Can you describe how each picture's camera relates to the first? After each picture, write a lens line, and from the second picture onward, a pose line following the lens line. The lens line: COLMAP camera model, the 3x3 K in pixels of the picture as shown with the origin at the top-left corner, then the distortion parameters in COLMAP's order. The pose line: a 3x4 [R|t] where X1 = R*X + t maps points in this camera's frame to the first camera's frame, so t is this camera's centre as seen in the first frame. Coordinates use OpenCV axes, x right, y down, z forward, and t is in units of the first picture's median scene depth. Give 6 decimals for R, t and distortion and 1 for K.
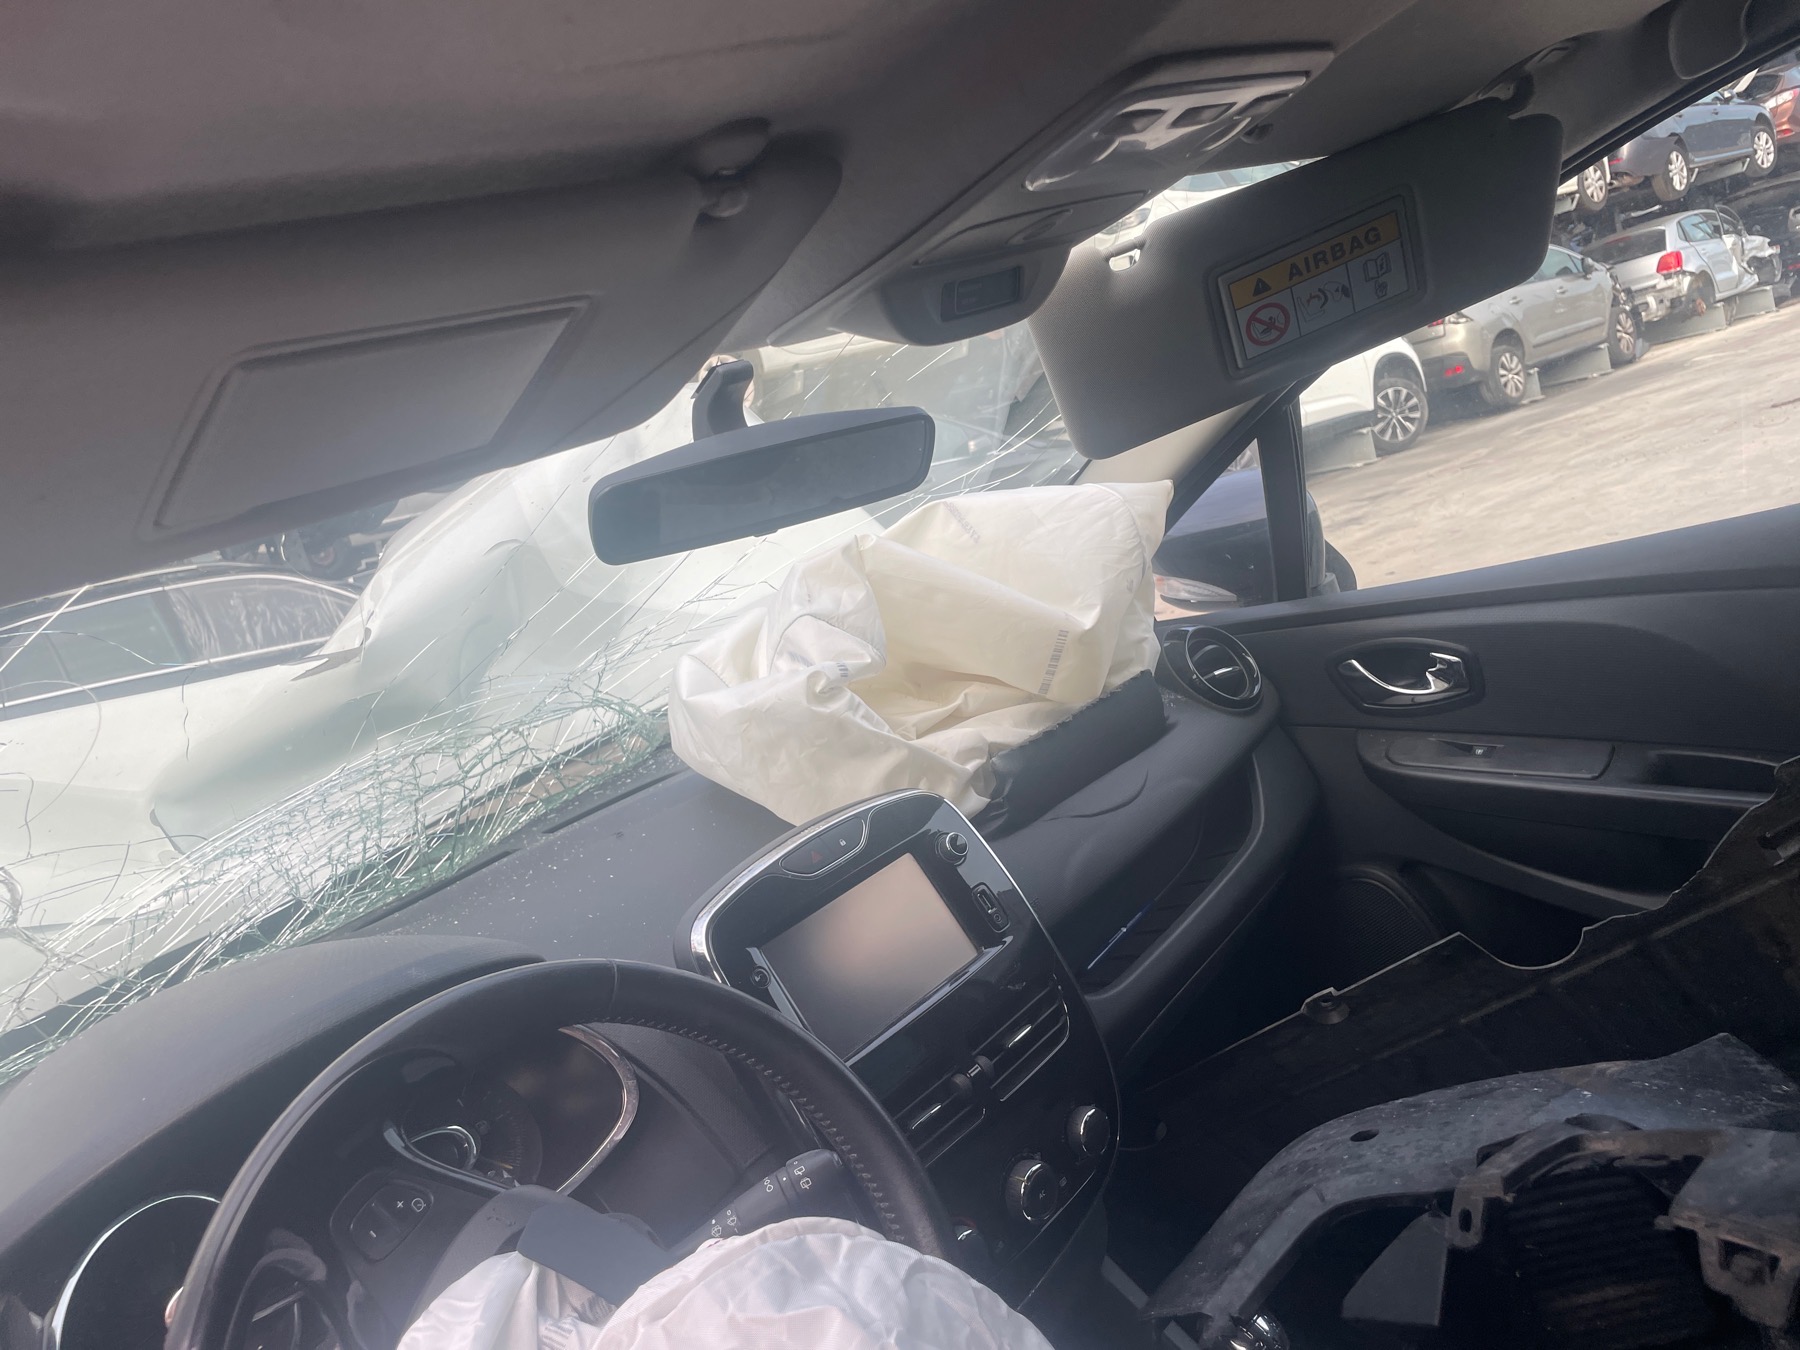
lens RADIAL K [[1358.0, 0, 863.7], [0, 1358.0, 663.6], [0, 0, 1]] dist [0.072674, -0.102802]
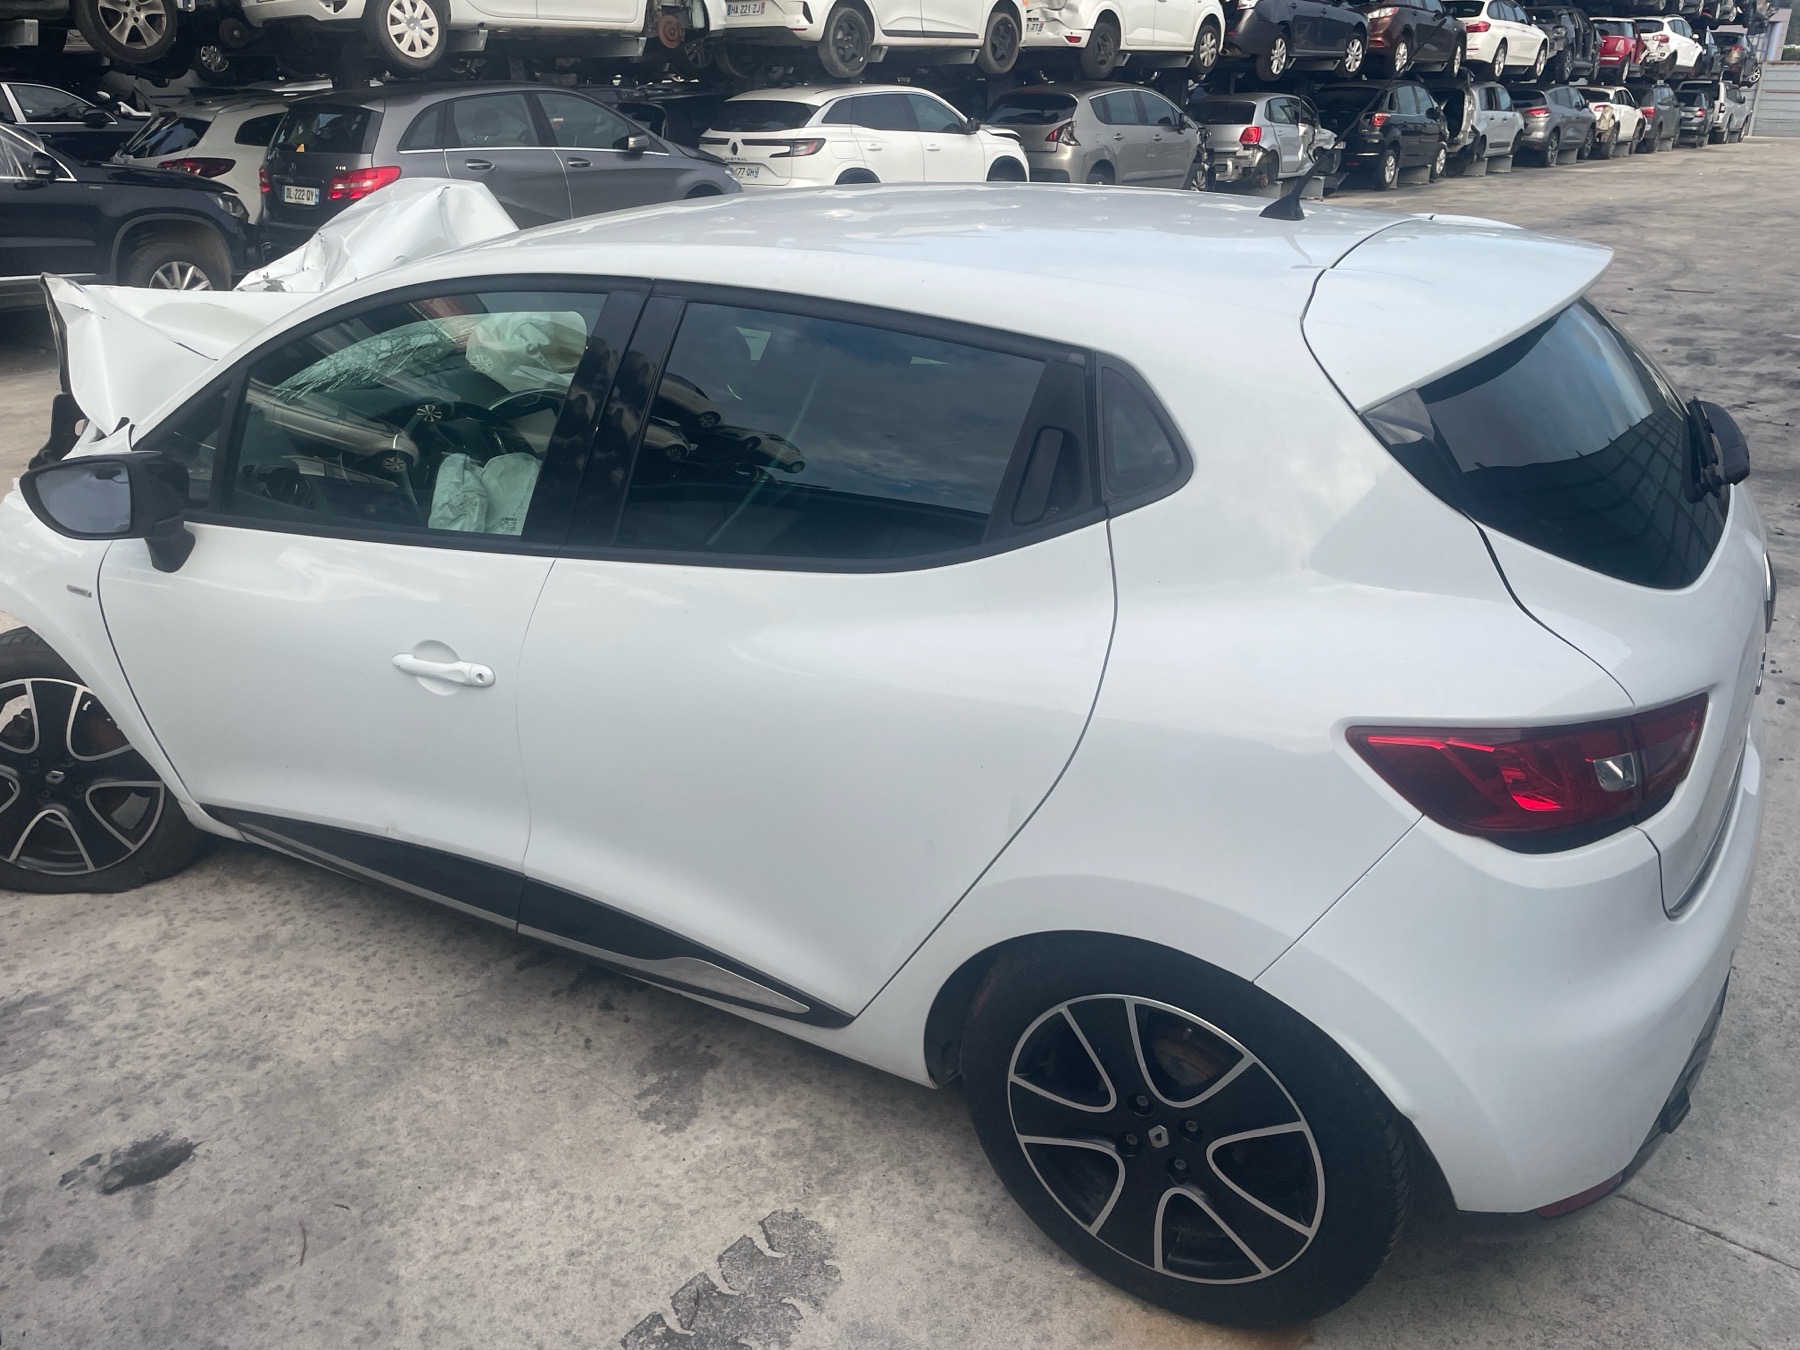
lens RADIAL K [[1359.3, 0, 918.2], [0, 1359.3, 695.6], [0, 0, 1]] dist [0.076213, -0.102143]
pose [[0.931250, 0.147346, 0.333260, -0.100879], [-0.222652, 0.954093, 0.200331, -0.039323], [-0.288443, -0.260759, 0.921306, -1.774282]]
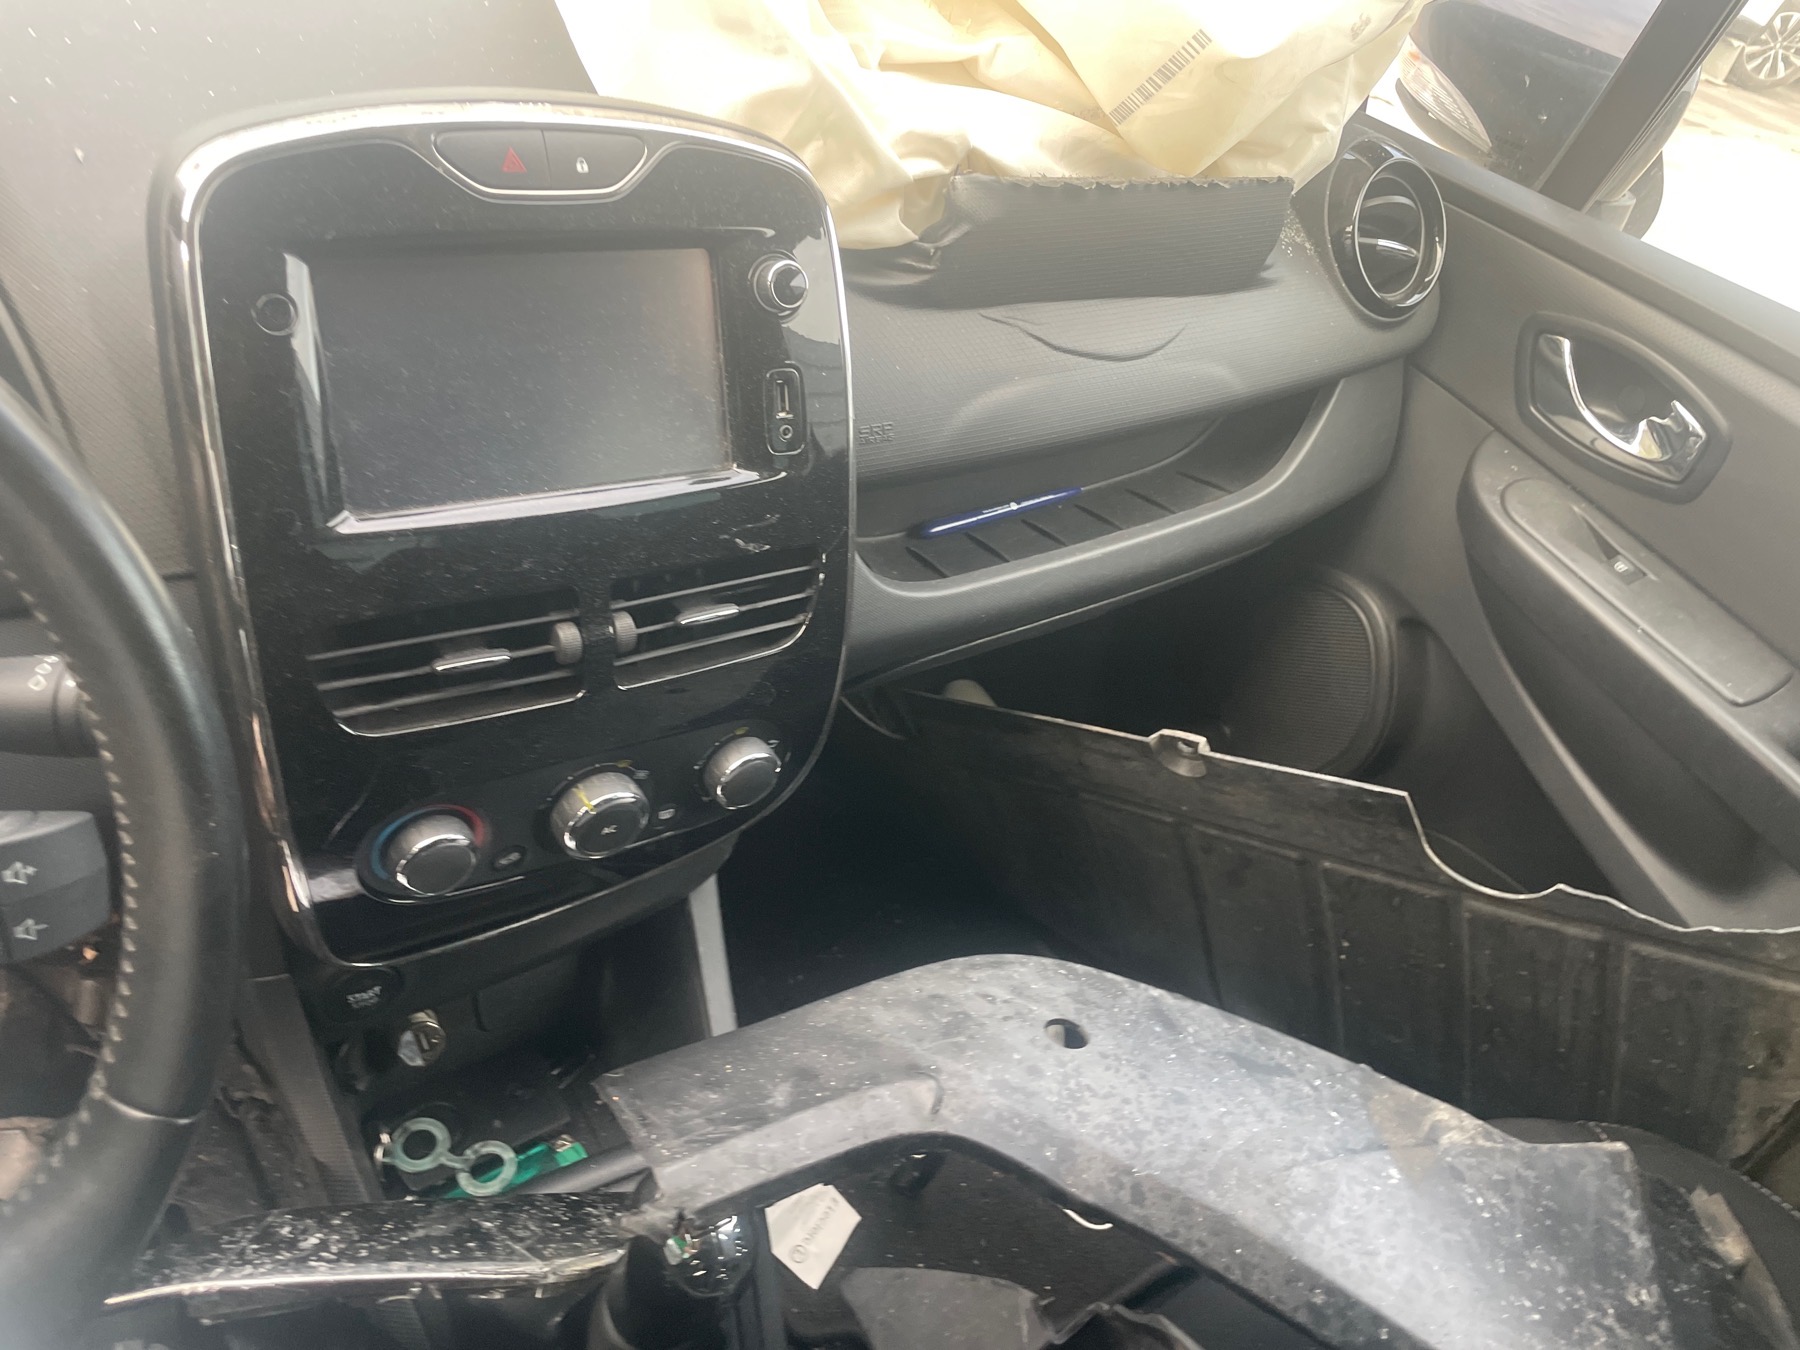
lens RADIAL K [[1369.5, 0, 889.9], [0, 1369.5, 658.9], [0, 0, 1]] dist [0.078088, -0.101023]
pose [[0.851830, 0.506550, 0.133393, 0.078515], [-0.509113, 0.740702, 0.438366, -0.015645], [0.123249, -0.441325, 0.888843, 0.323347]]
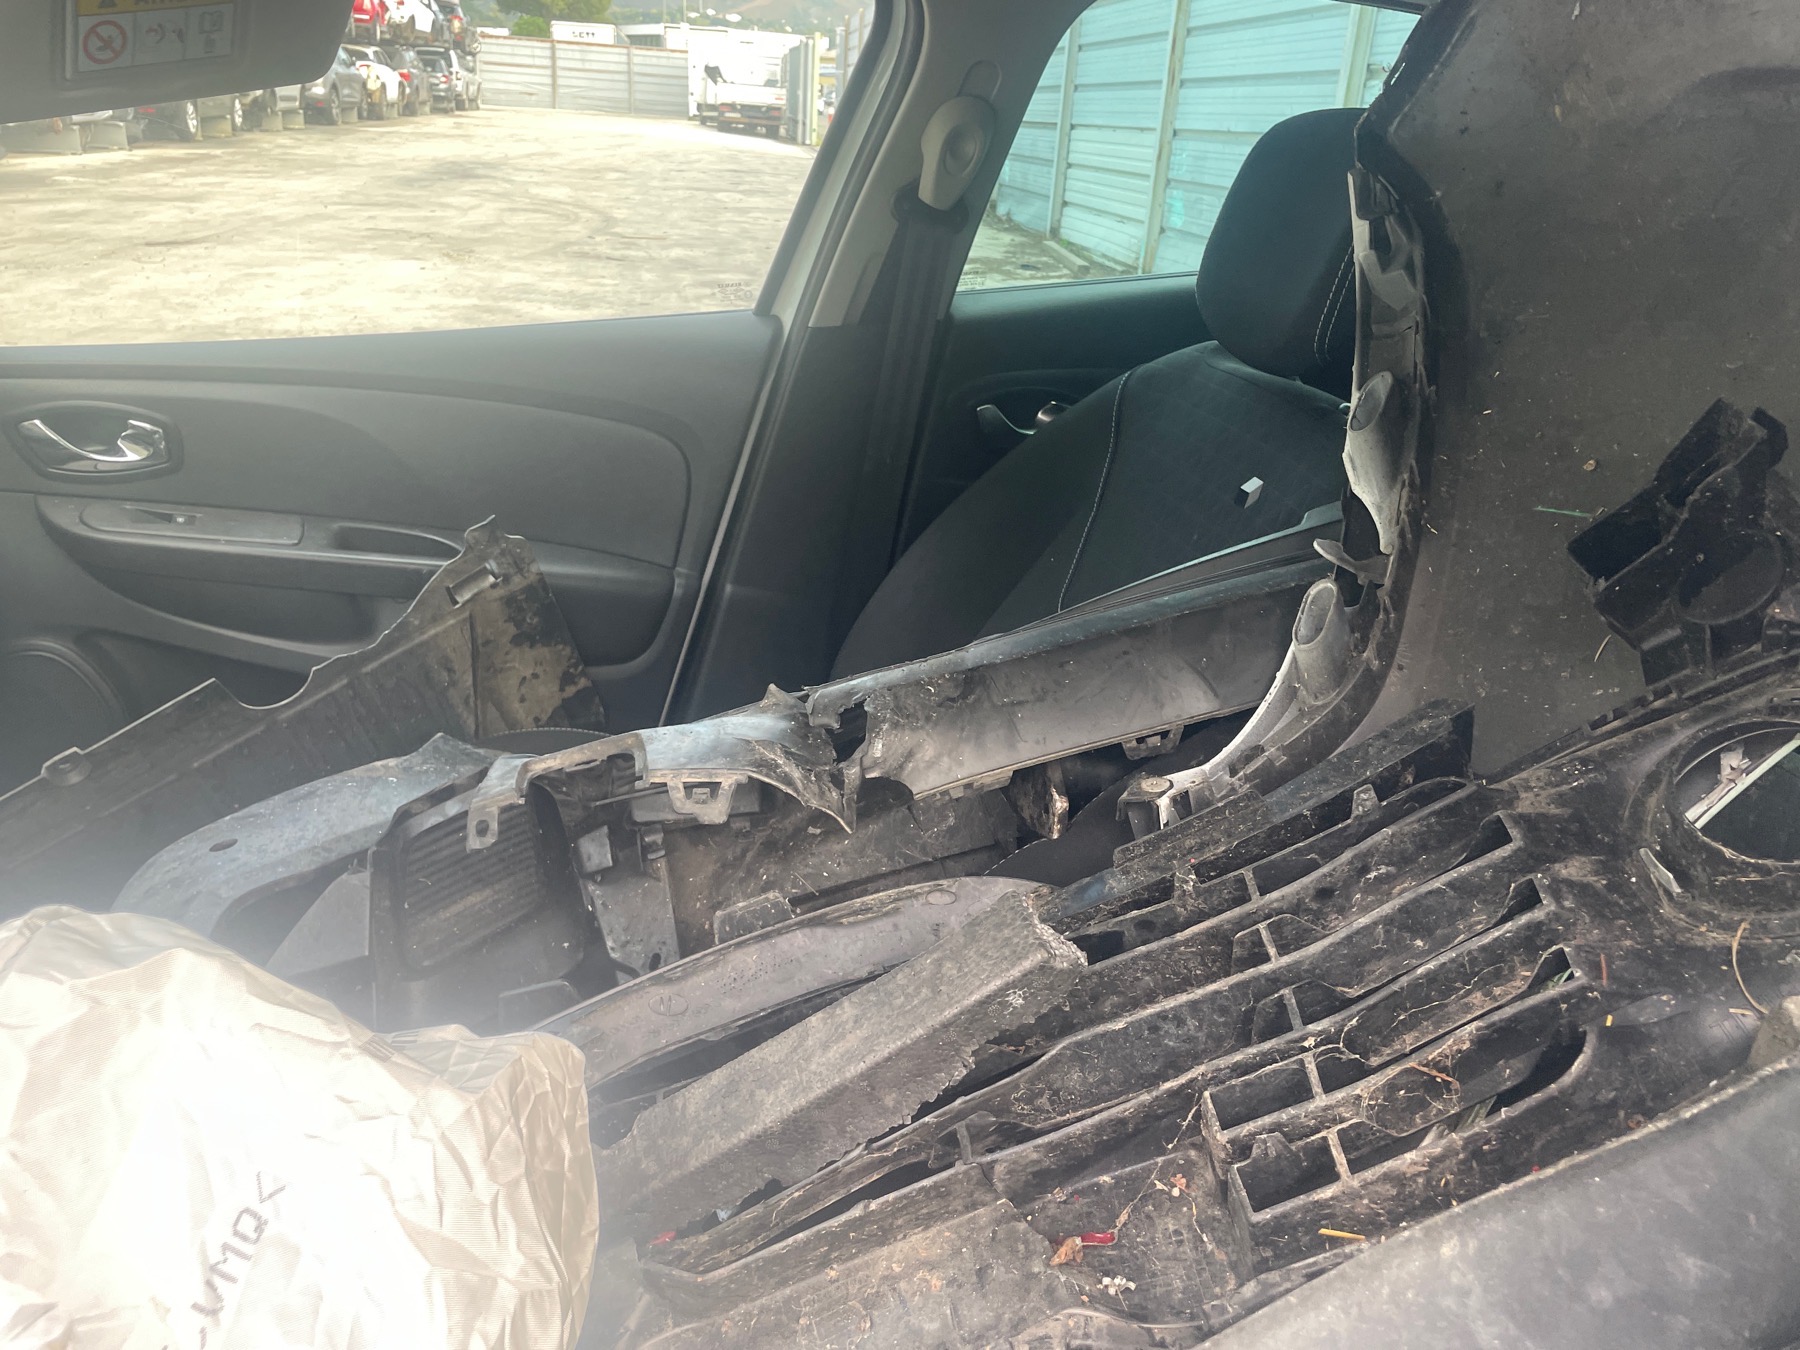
lens RADIAL K [[1358.1, 0, 887.2], [0, 1358.1, 667.5], [0, 0, 1]] dist [0.080381, -0.109281]
pose [[0.449744, -0.050837, 0.891710, -0.237929], [-0.060426, 0.994359, 0.087166, 0.048664], [-0.891111, -0.093085, 0.444135, 0.036322]]
